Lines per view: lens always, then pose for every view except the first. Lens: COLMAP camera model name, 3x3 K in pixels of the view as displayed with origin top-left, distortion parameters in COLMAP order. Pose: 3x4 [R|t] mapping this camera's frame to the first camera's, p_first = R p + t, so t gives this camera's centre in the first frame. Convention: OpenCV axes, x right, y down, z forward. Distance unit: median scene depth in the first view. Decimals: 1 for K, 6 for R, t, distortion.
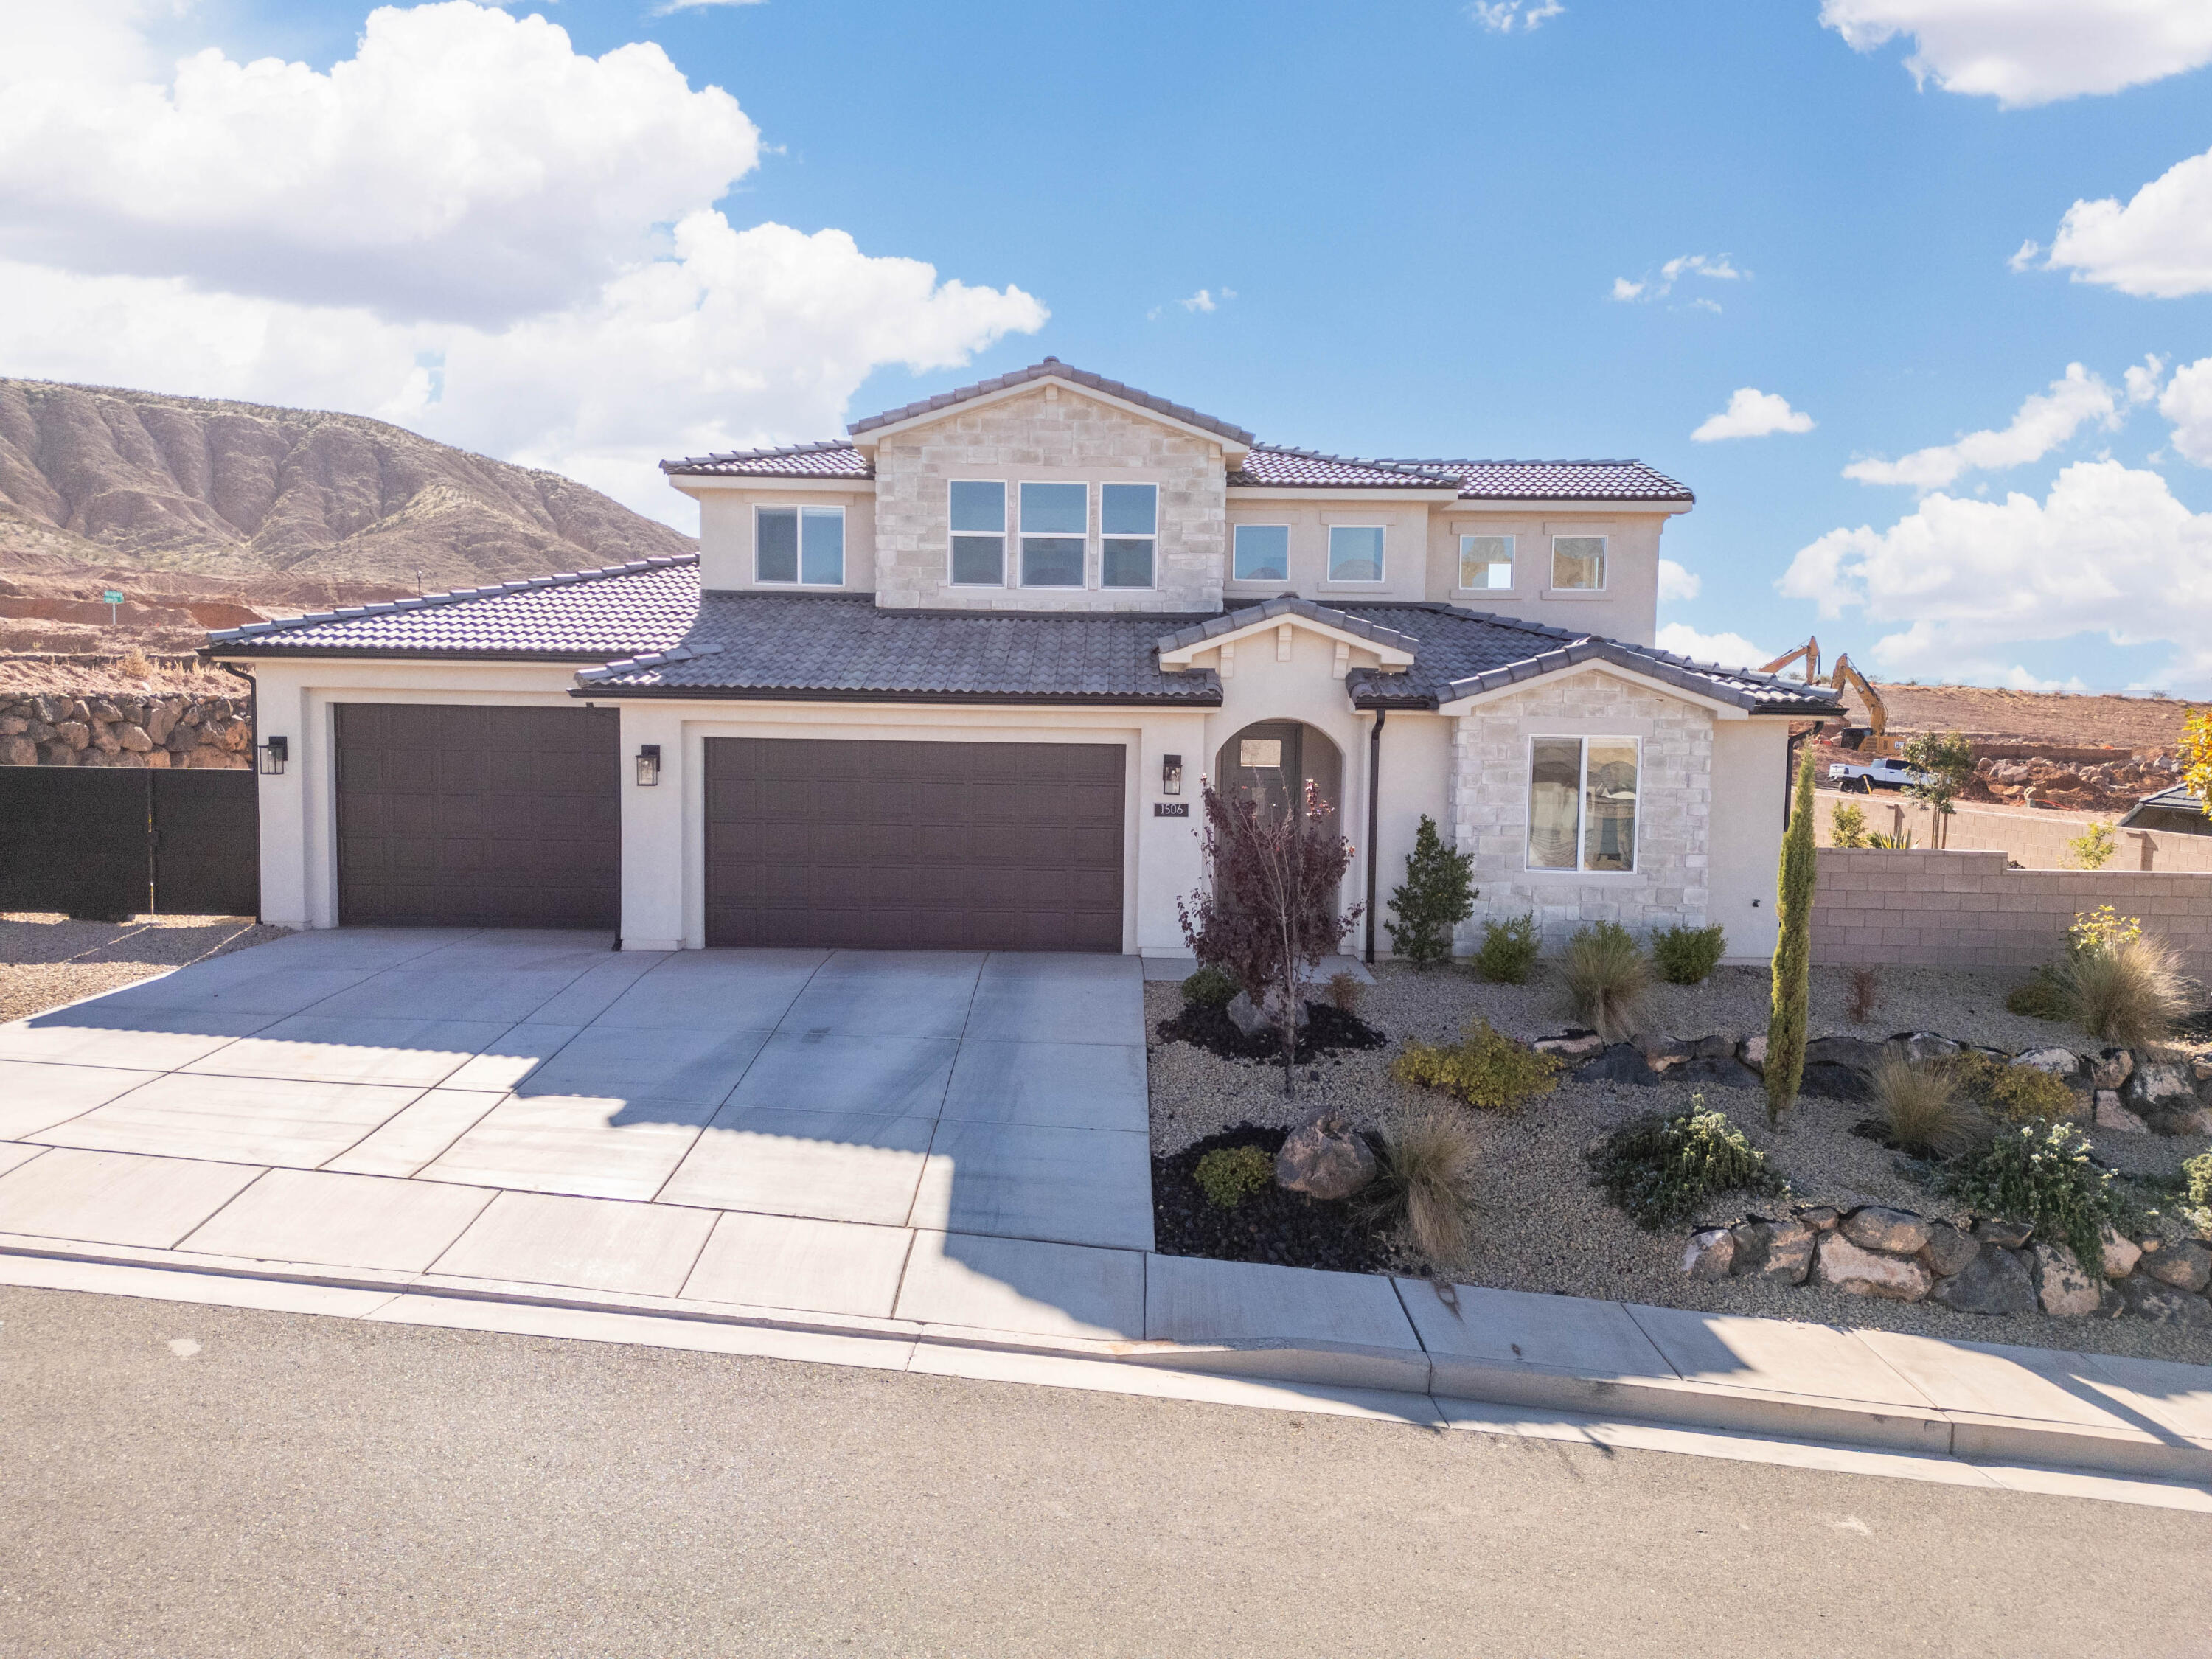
lens RADIAL K [[1544.5, 0, 1108.7], [0, 1544.5, 828.0], [0, 0, 1]] dist [0.072132, -0.063981]
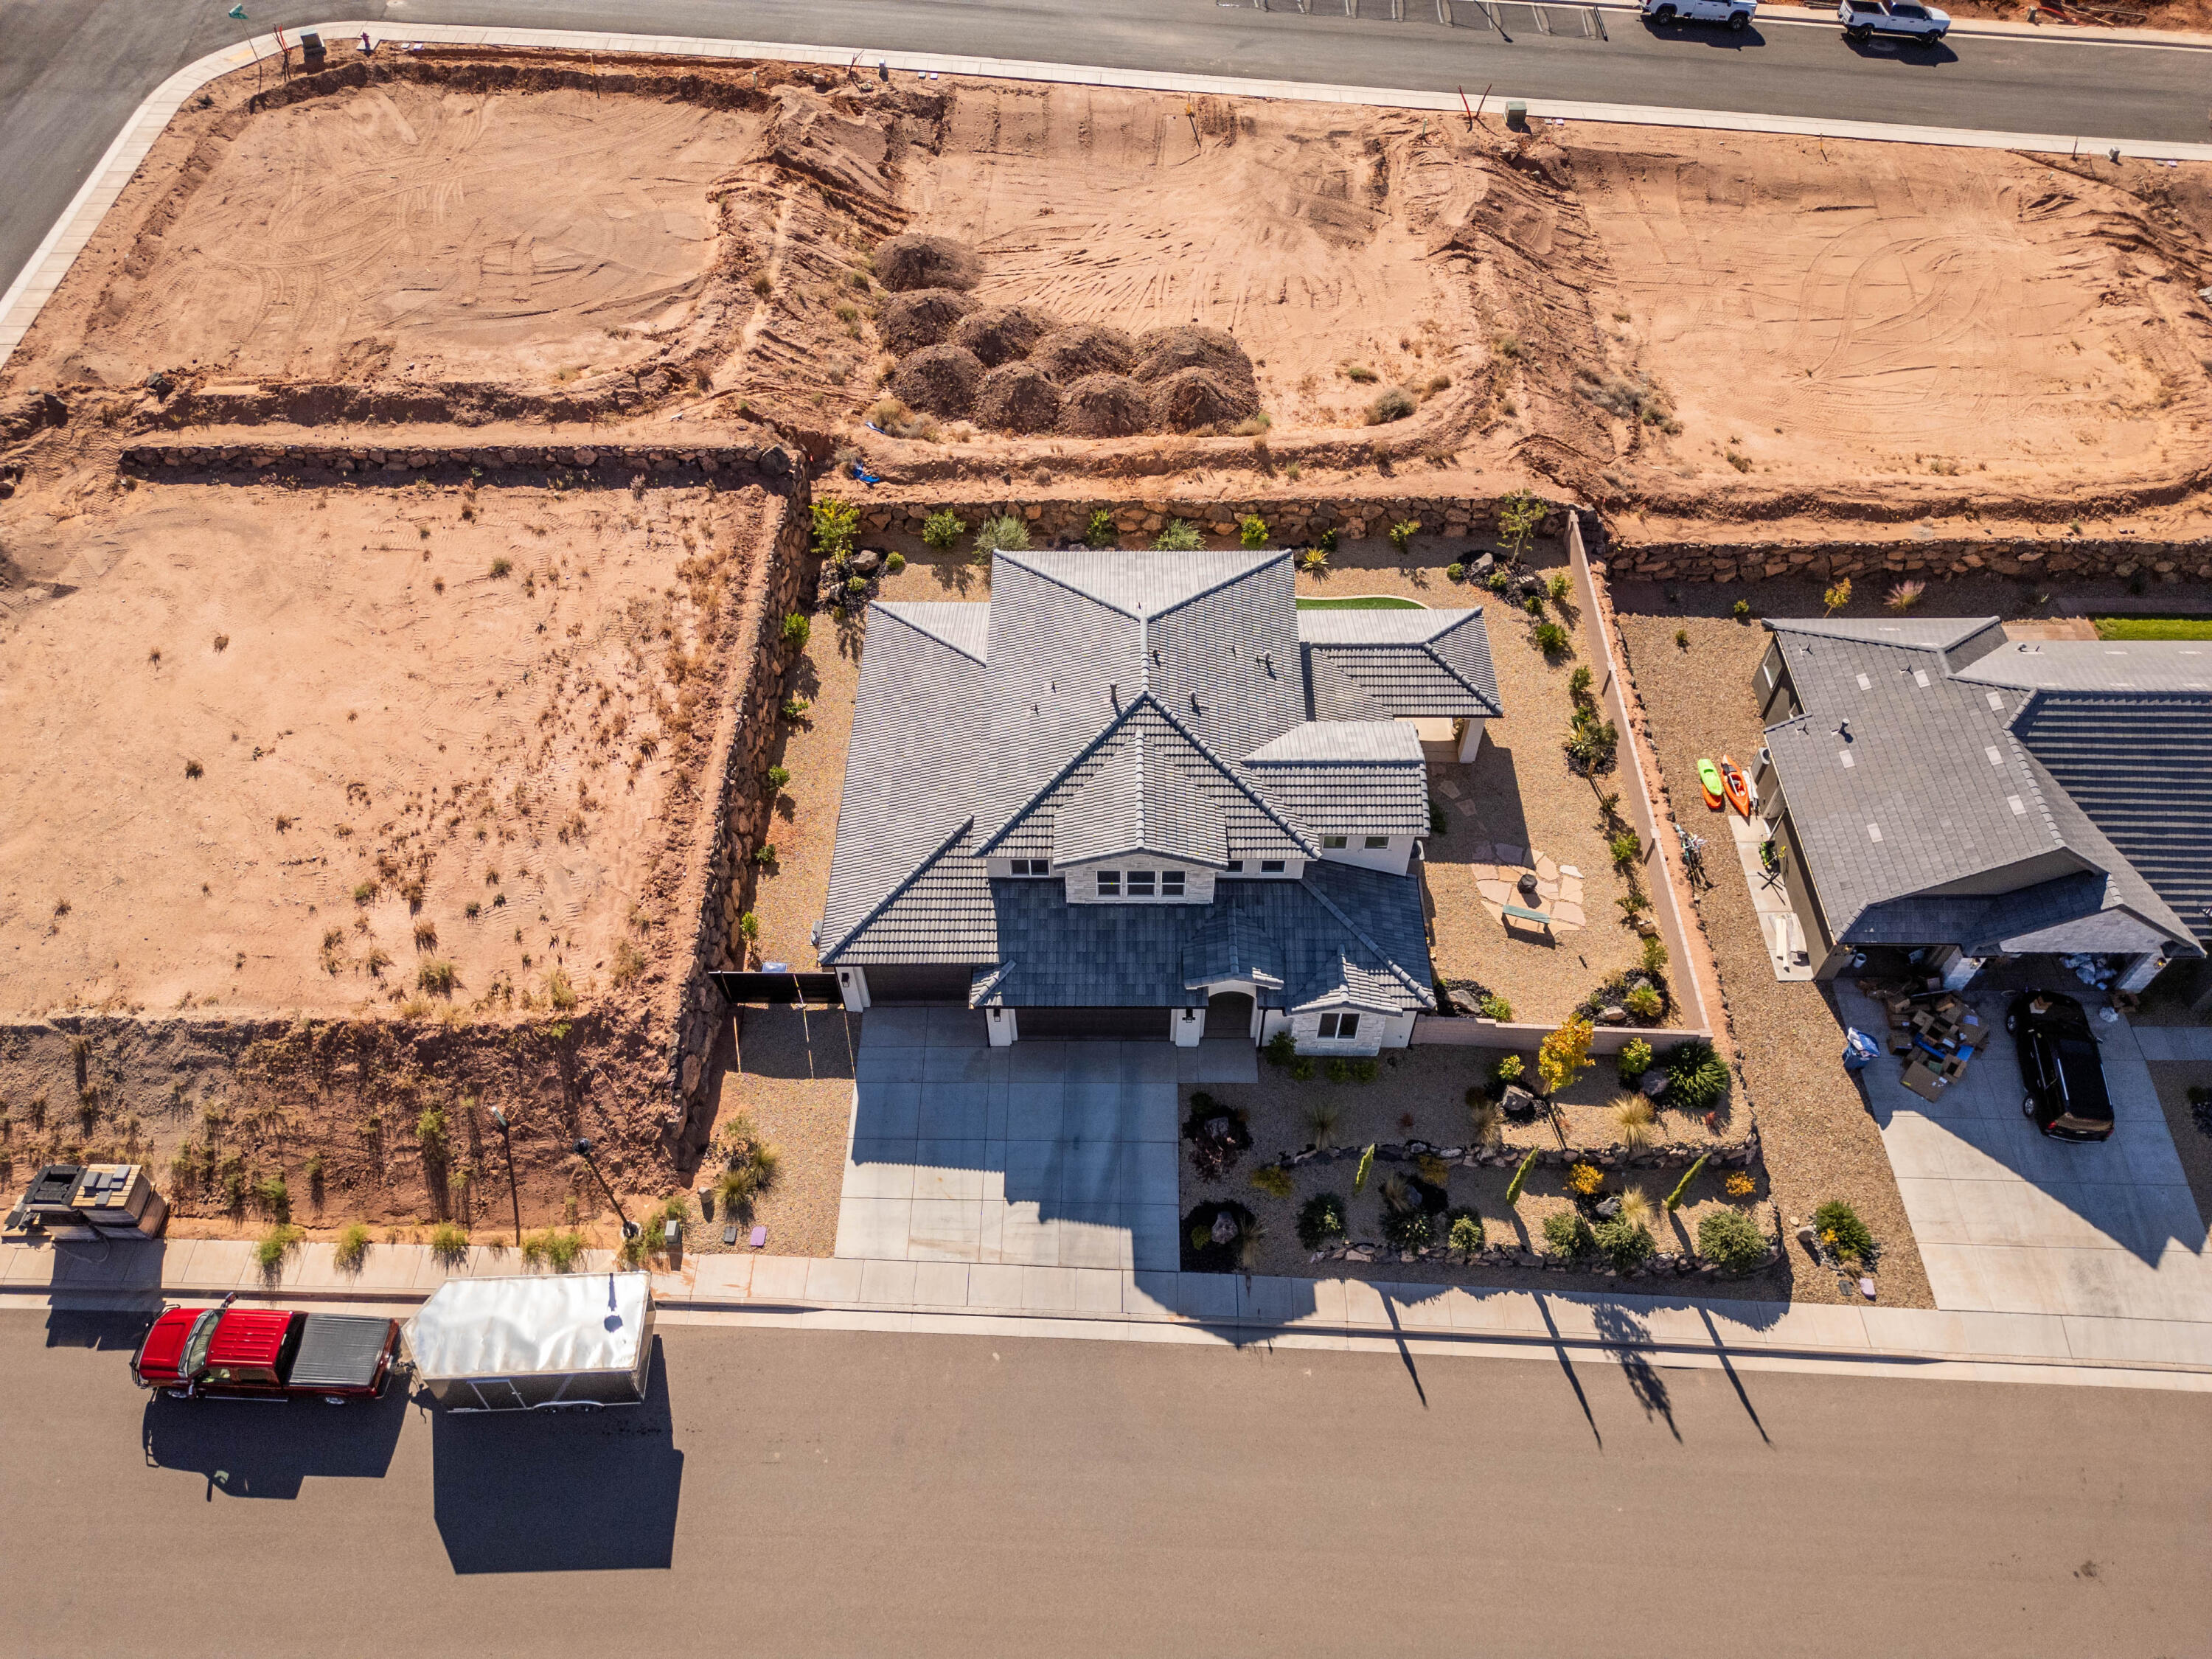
lens RADIAL K [[1544.5, 0, 1112.3], [0, 1544.5, 821.8], [0, 0, 1]] dist [0.072132, -0.063981]
pose [[0.999773, -0.006653, -0.020260, -0.036283], [0.019422, 0.676372, 0.736304, -2.254508], [0.008804, -0.736530, 0.676347, -0.579207]]
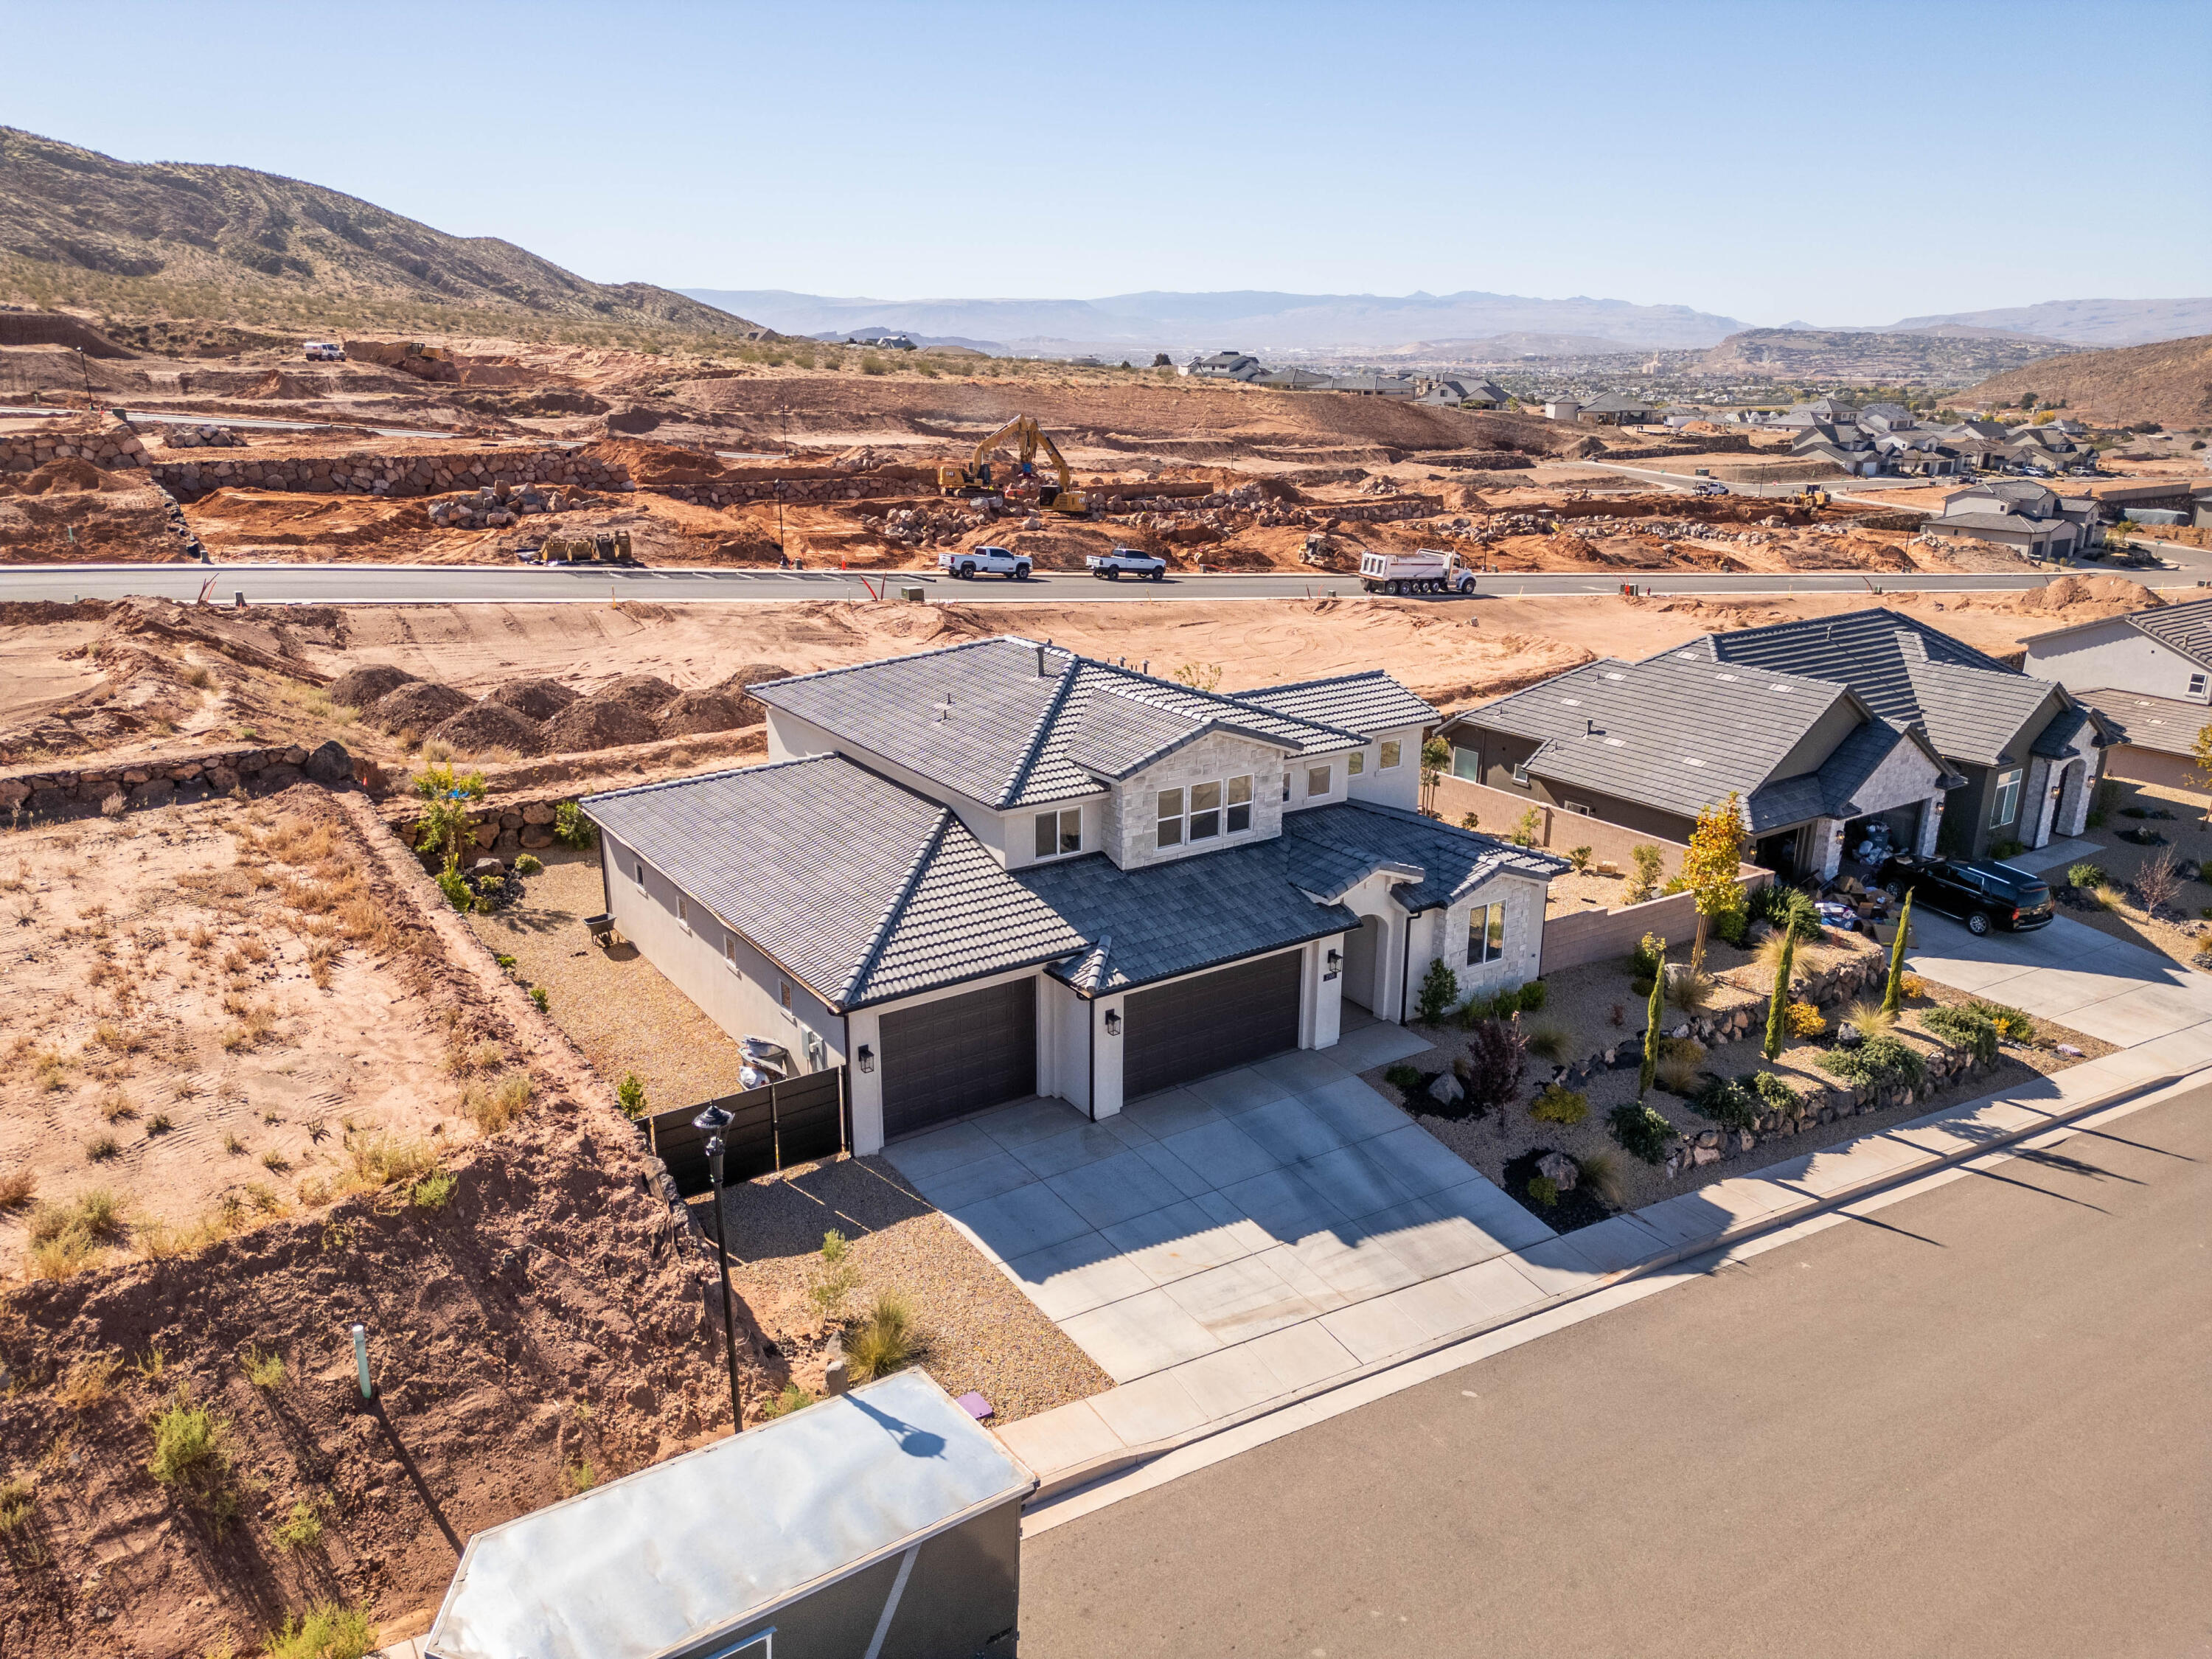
lens RADIAL K [[1544.5, 0, 1110.2], [0, 1544.5, 823.0], [0, 0, 1]] dist [0.072132, -0.063981]
pose [[0.826460, -0.175642, 0.534896, -1.196909], [0.047199, 0.968361, 0.245051, -0.689871], [-0.561014, -0.177278, 0.808601, -0.378494]]
